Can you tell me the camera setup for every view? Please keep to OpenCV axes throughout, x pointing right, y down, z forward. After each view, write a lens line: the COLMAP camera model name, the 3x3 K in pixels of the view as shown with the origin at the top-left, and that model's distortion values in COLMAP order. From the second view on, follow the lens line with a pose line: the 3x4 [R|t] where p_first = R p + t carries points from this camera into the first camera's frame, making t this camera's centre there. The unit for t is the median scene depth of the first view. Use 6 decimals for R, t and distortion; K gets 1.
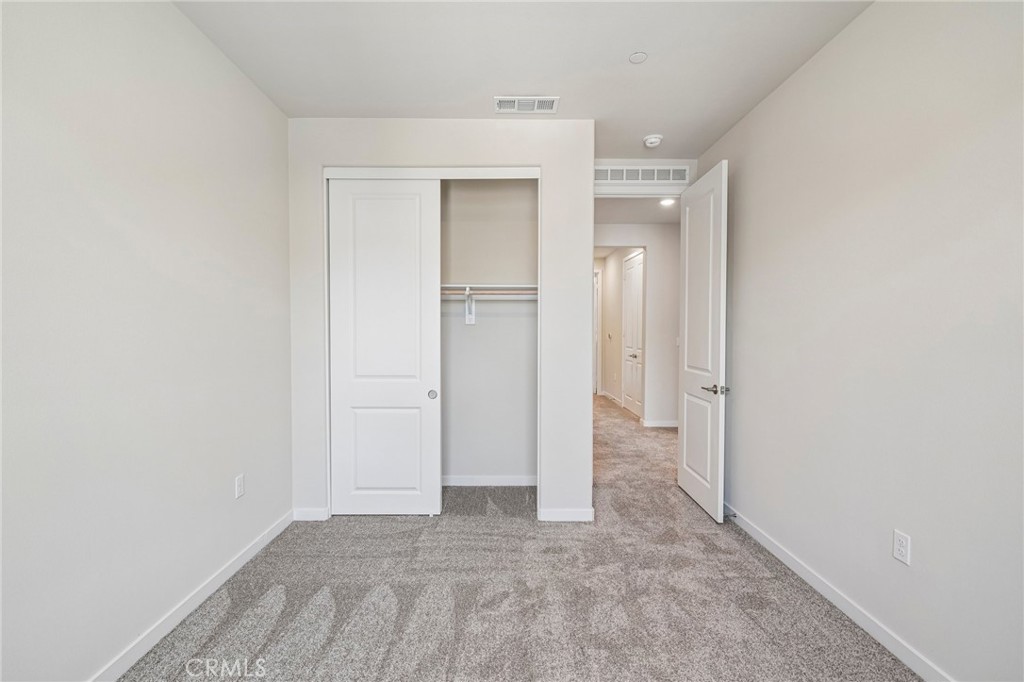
lens RADIAL K [[452.4, 0, 510.2], [0, 452.4, 335.2], [0, 0, 1]] dist [0.000351, 0.000163]
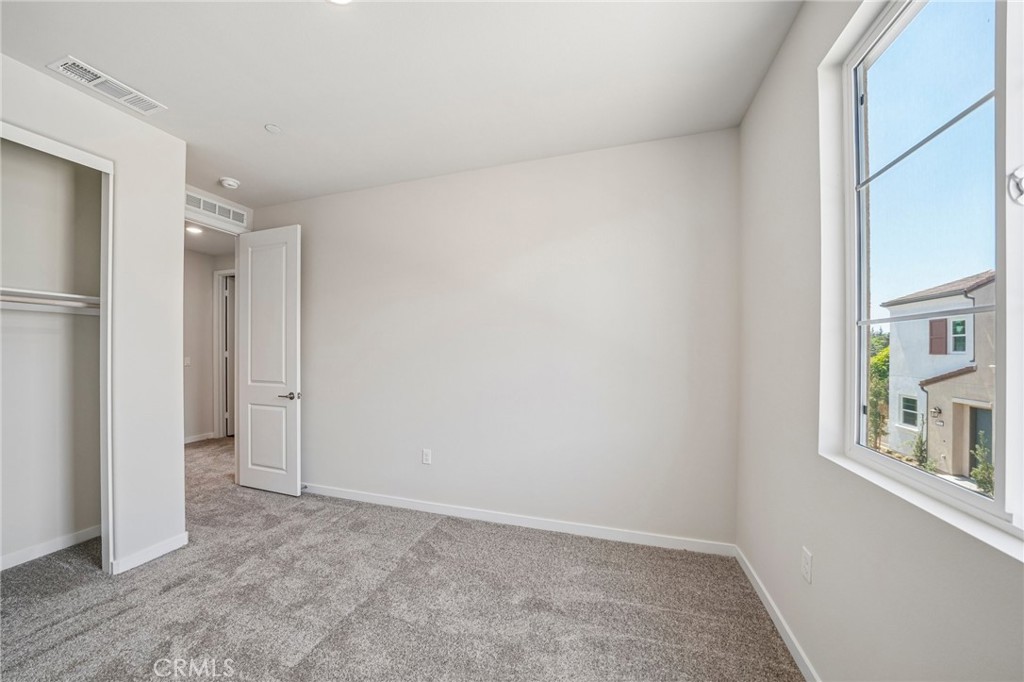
lens RADIAL K [[351.0, 0, 508.8], [0, 351.0, 343.1], [0, 0, 1]] dist [-0.027987, 0.002767]
pose [[0.307751, 0.017157, 0.951312, -0.321341], [0.013068, 0.999667, -0.022257, -0.002782], [-0.951377, 0.019282, 0.307424, 0.094491]]
